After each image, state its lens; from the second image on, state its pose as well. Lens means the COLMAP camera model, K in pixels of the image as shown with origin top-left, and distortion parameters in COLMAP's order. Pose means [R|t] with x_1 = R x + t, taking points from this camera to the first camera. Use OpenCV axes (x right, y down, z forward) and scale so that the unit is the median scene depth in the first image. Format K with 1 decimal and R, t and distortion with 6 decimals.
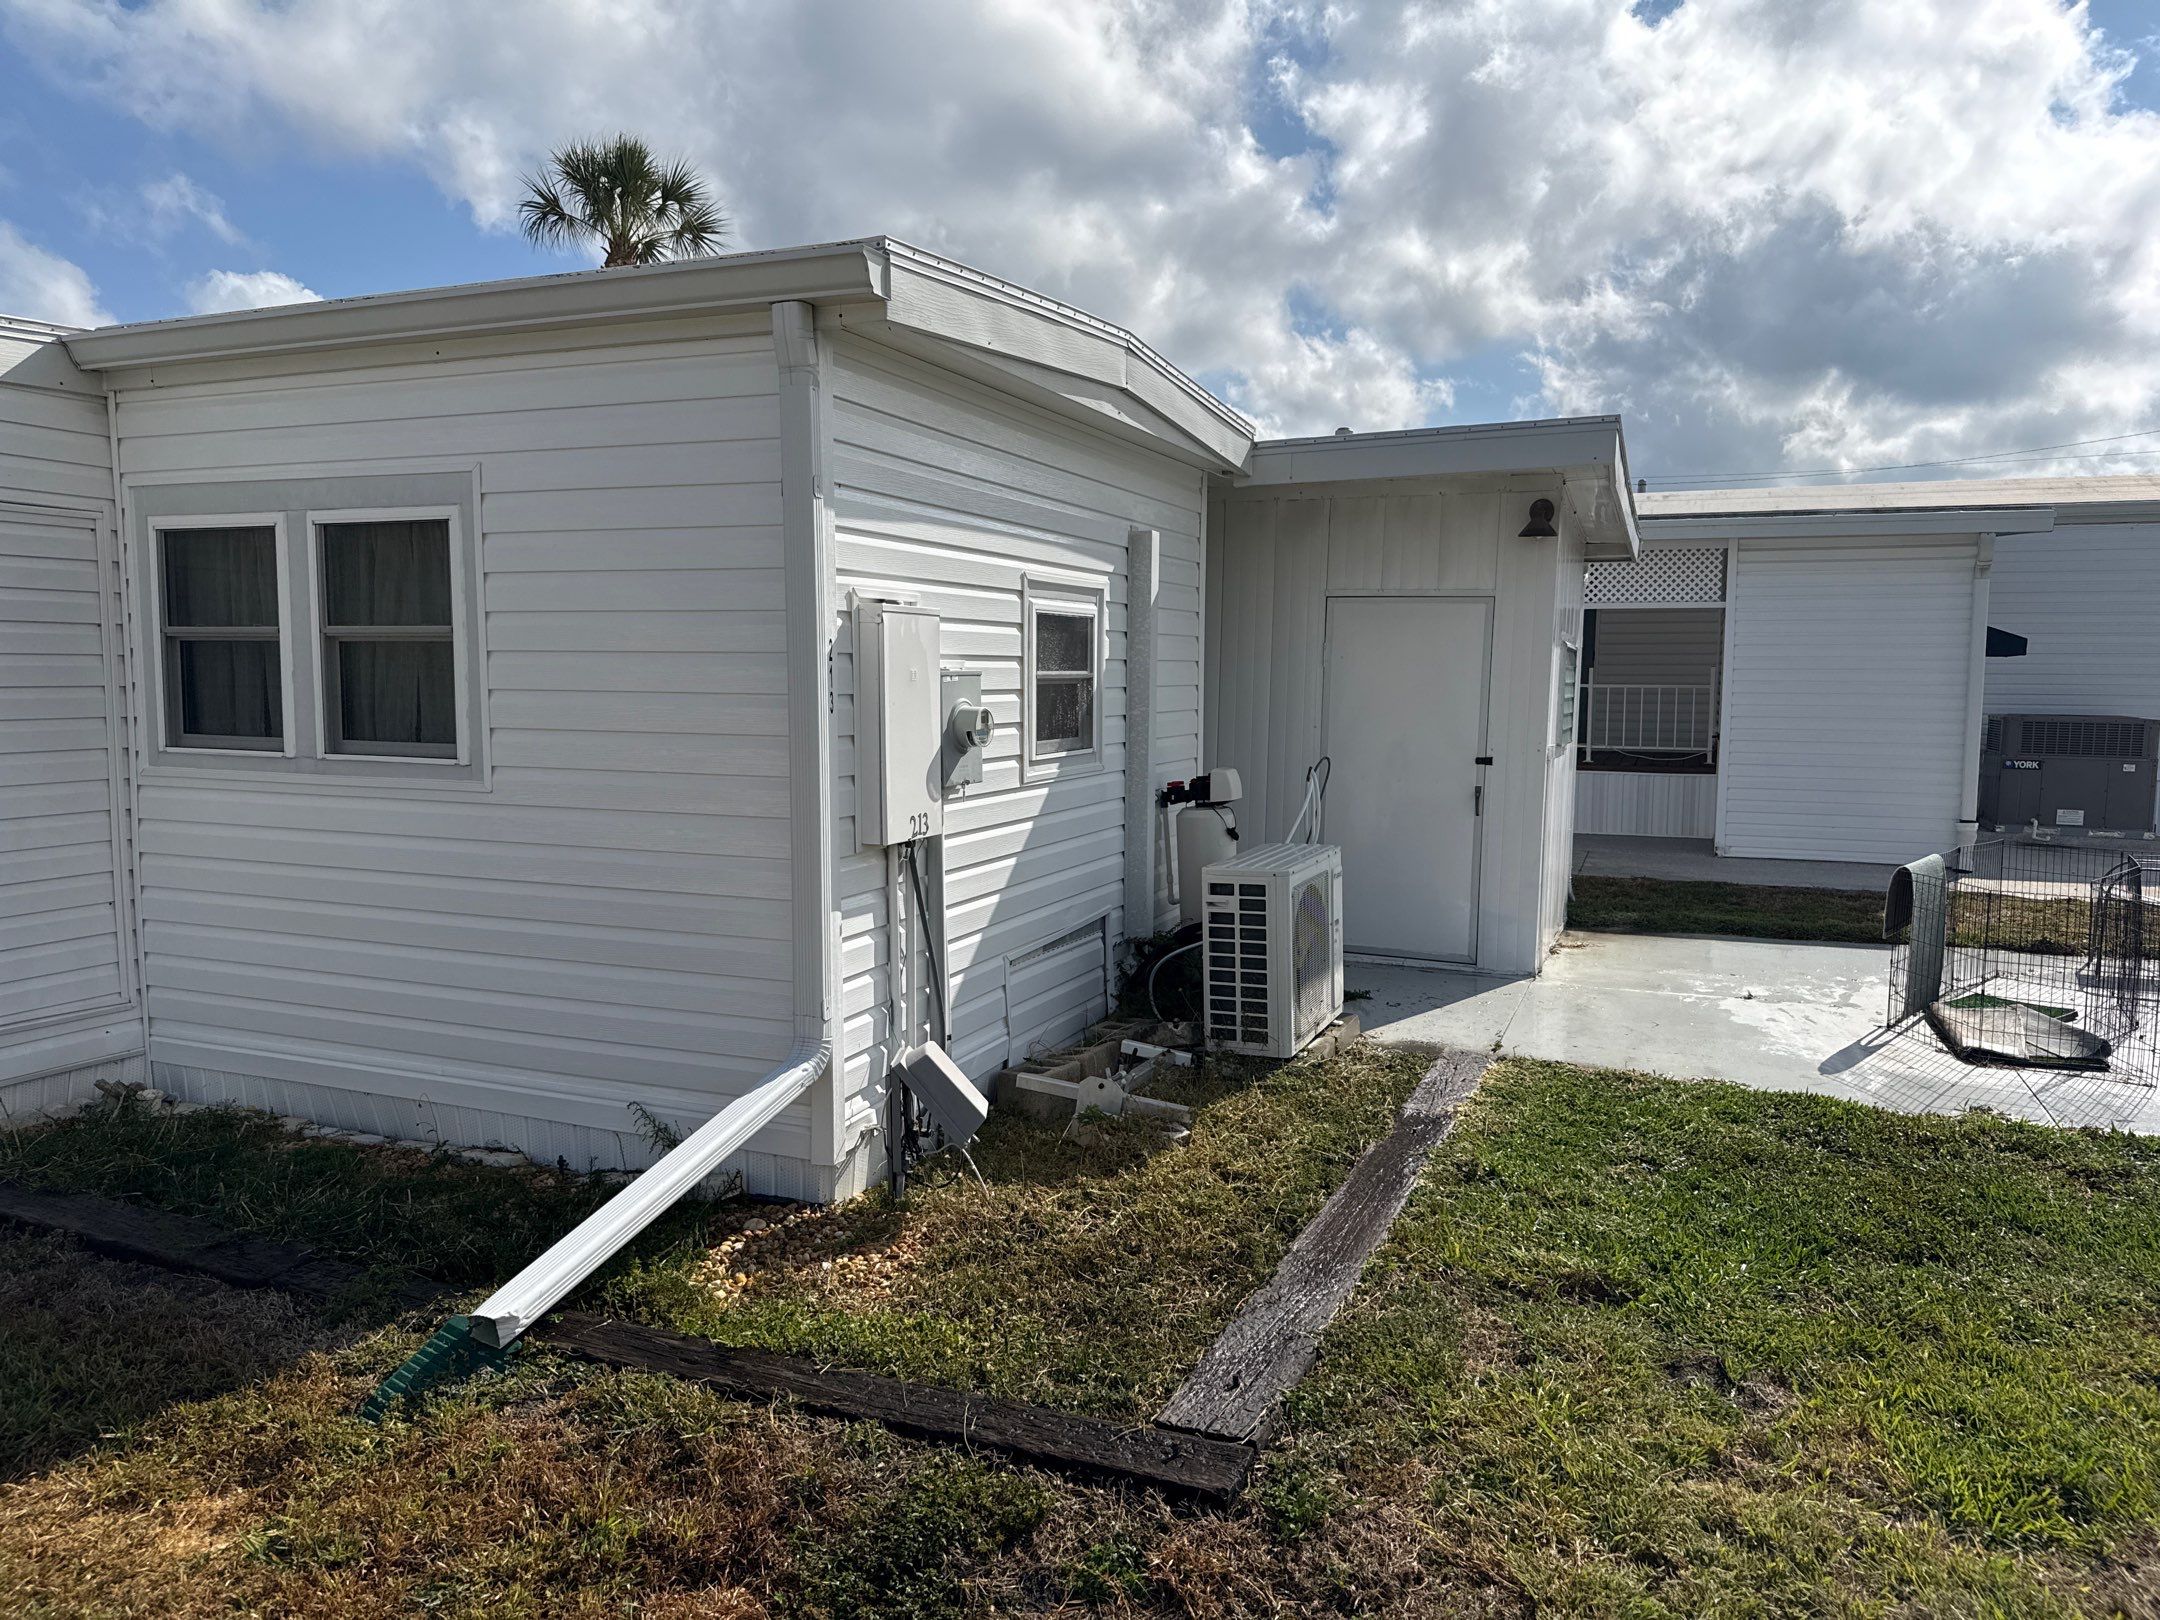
lens RADIAL K [[1524.9, 0, 1001.3], [0, 1524.9, 810.1], [0, 0, 1]] dist [0.167888, -0.226908]
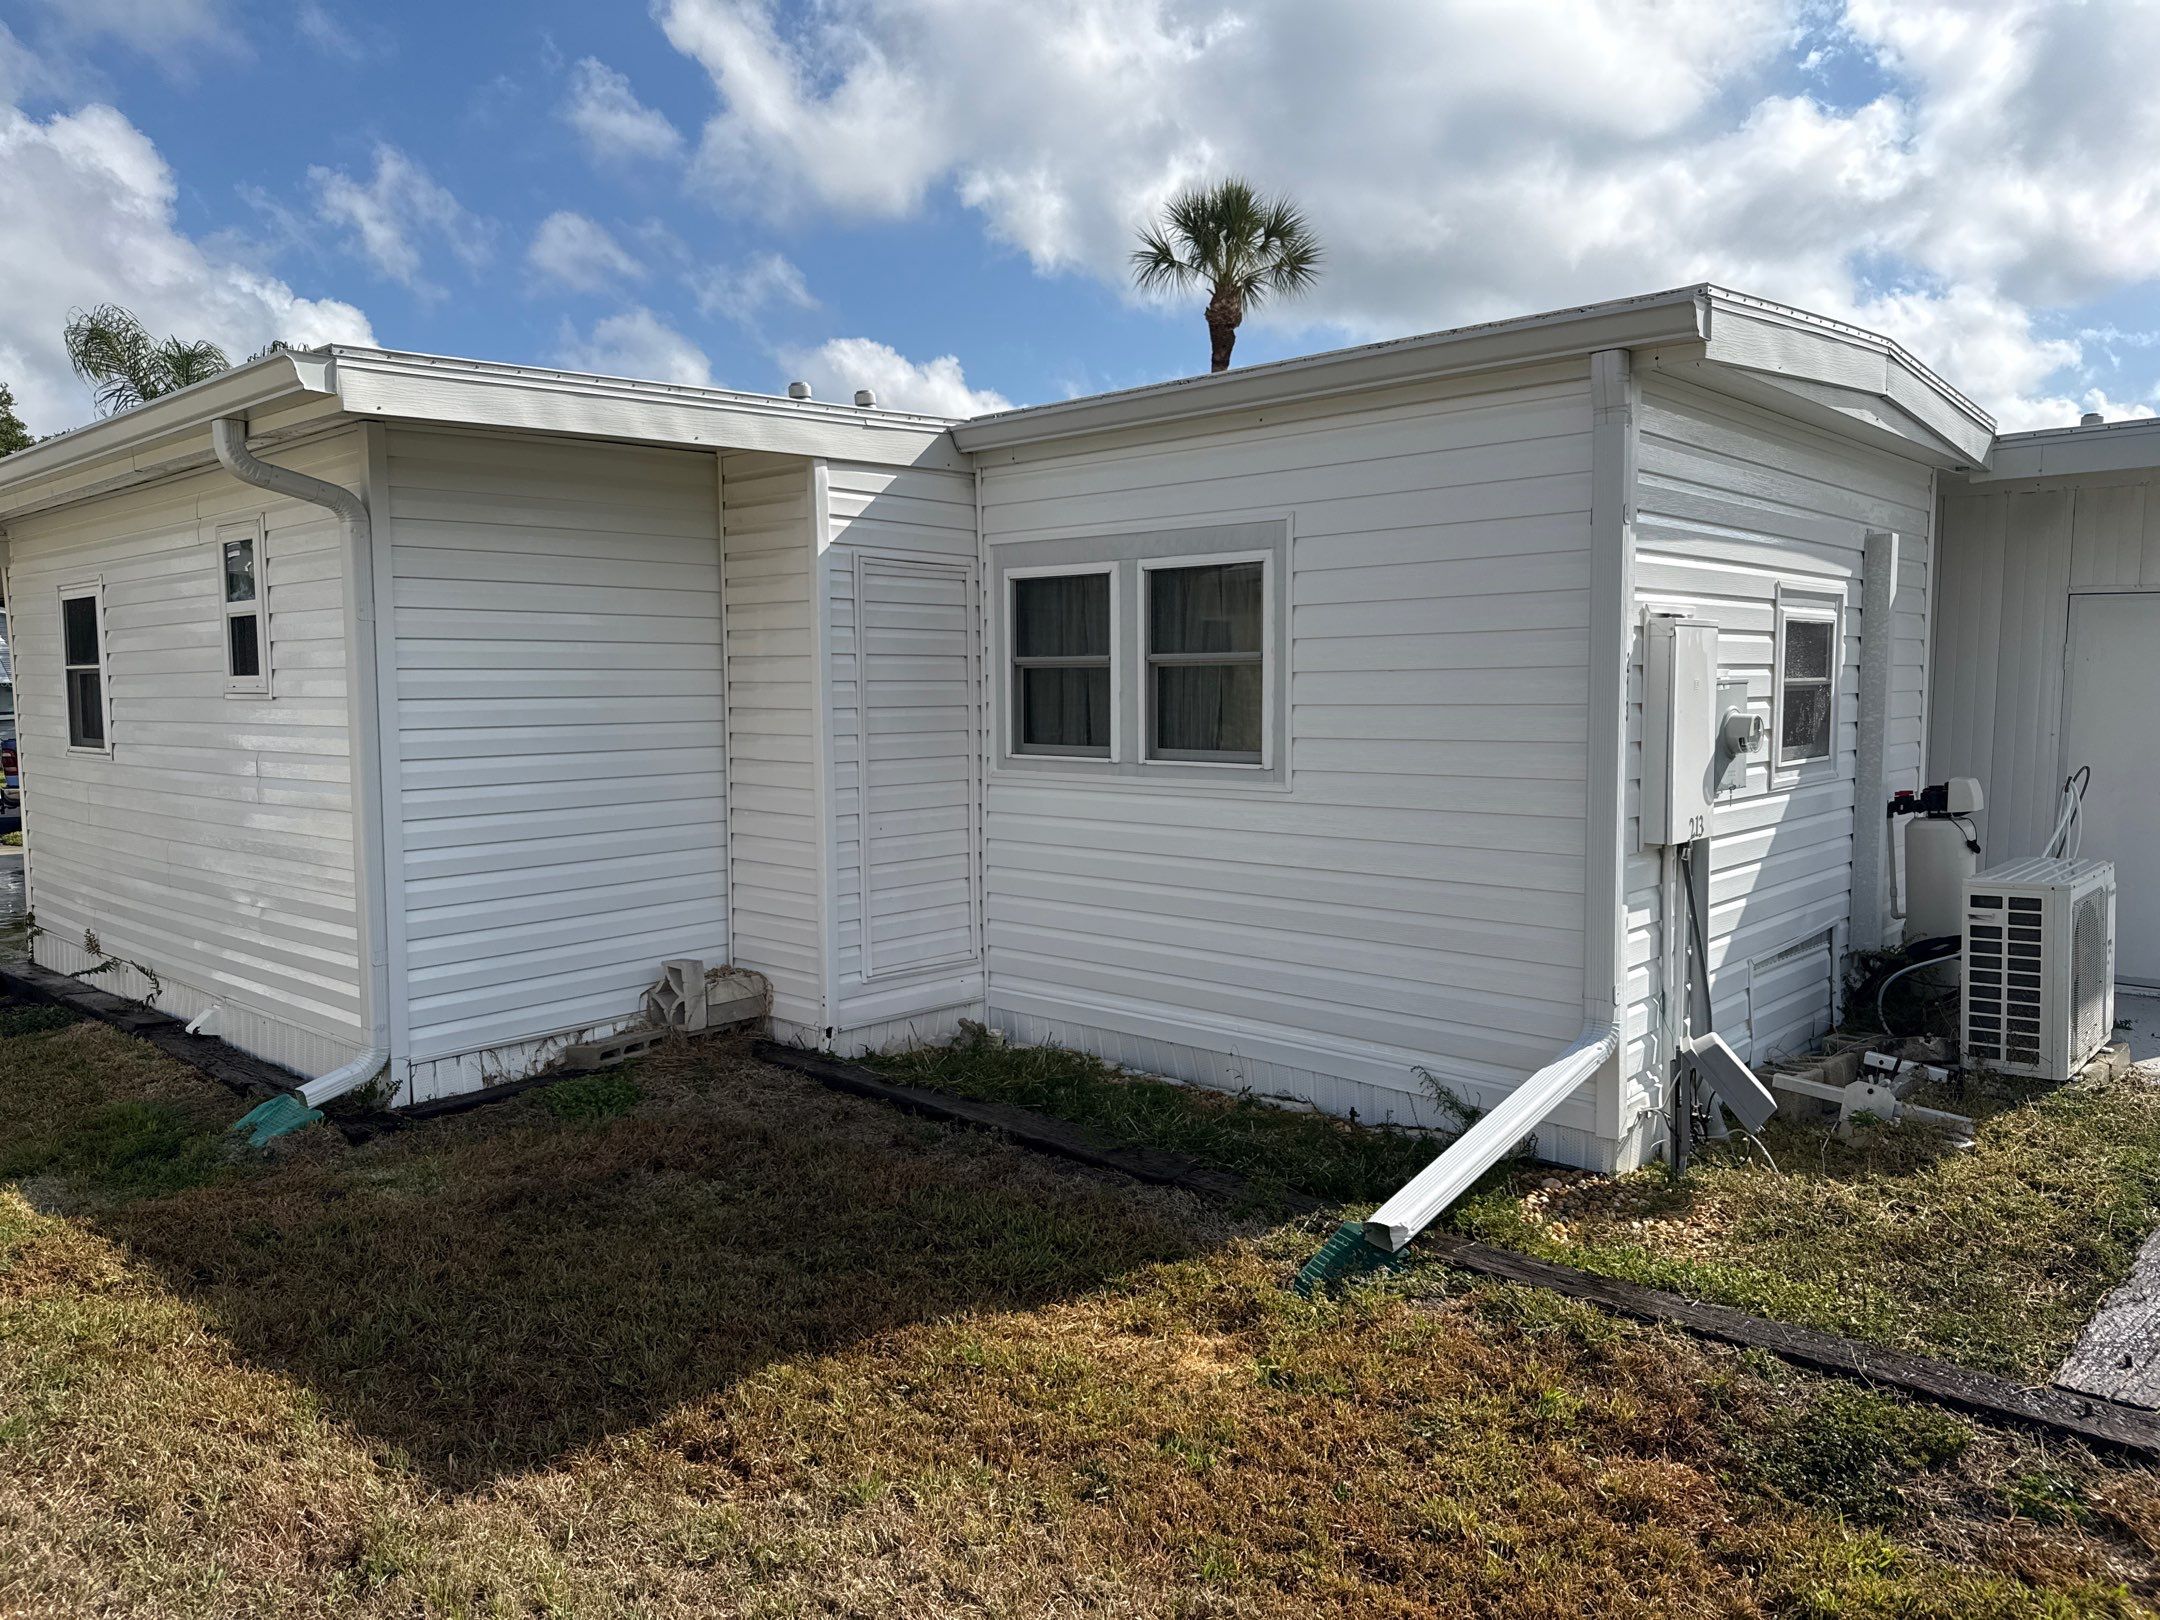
lens RADIAL K [[1498.0, 0, 1080.0], [0, 1498.0, 810.0], [0, 0, 1]] dist [0.118475, -0.139367]
pose [[0.949958, 0.014952, -0.312019, -0.117529], [-0.016655, 0.999857, -0.002791, 0.007122], [0.311933, 0.007848, 0.950072, -0.116625]]
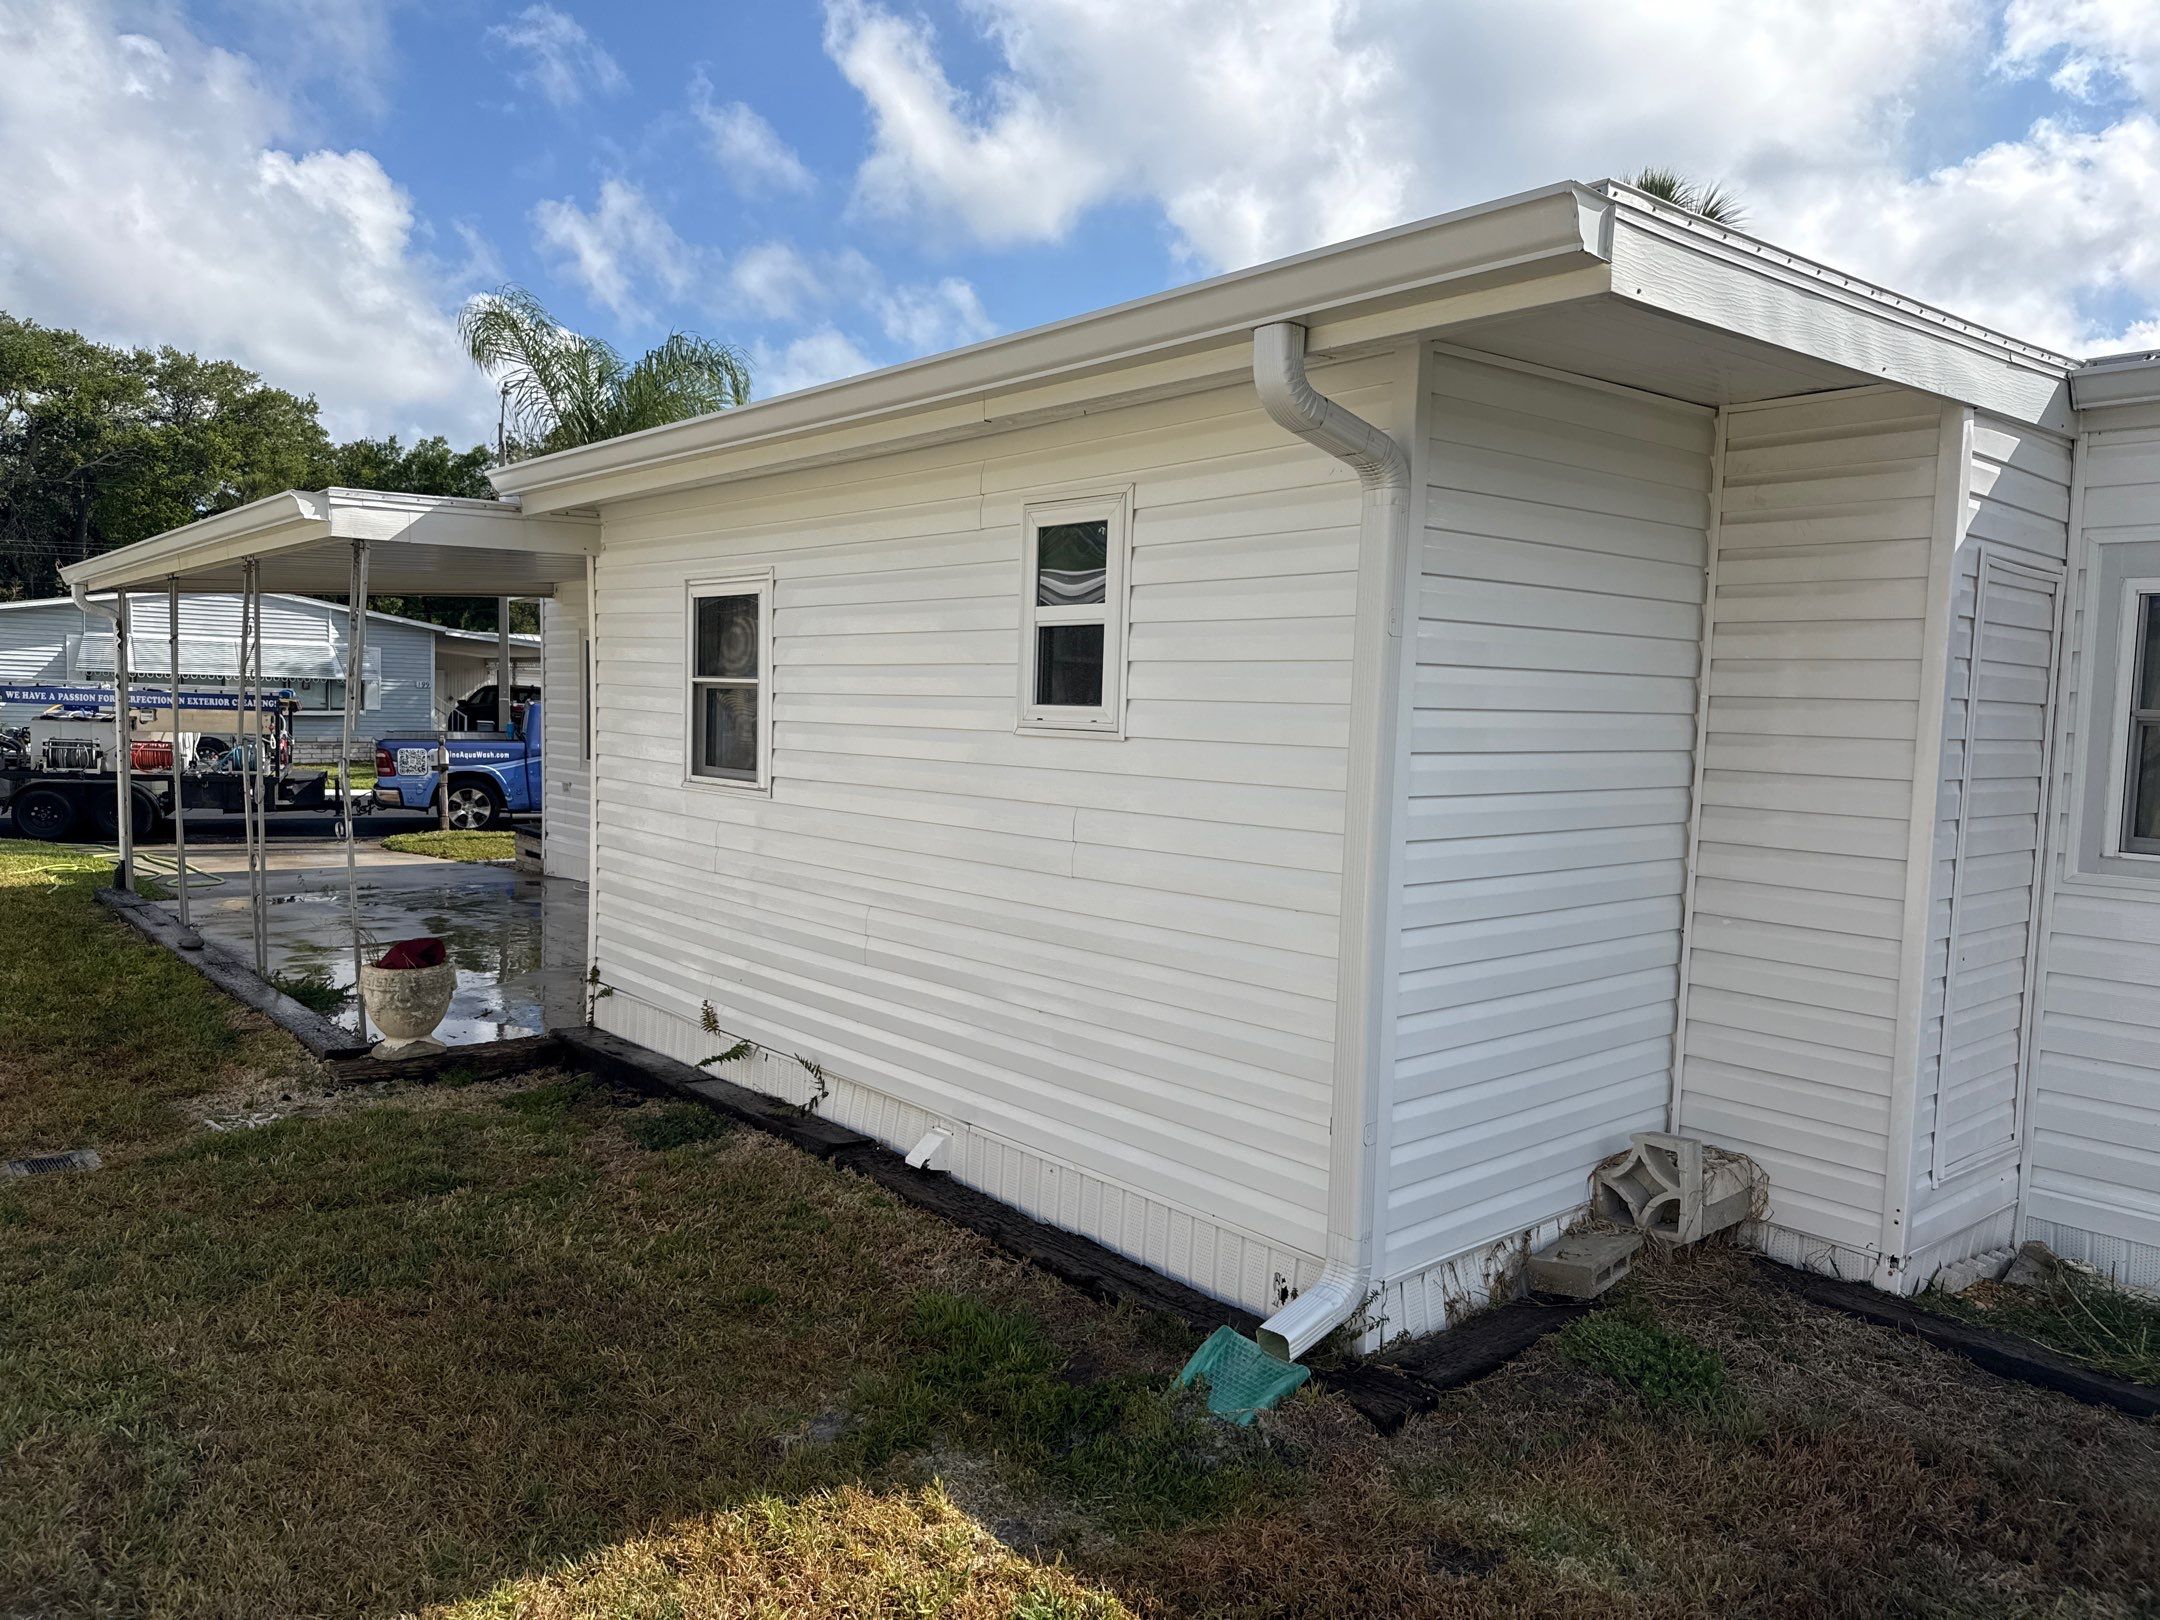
lens RADIAL K [[1518.5, 0, 1100.2], [0, 1518.5, 818.8], [0, 0, 1]] dist [0.028436, -0.037291]
pose [[0.906040, 0.051691, -0.420023, -0.729534], [-0.061057, 0.998095, -0.008875, -0.018655], [0.418764, 0.033687, 0.907470, 0.034173]]
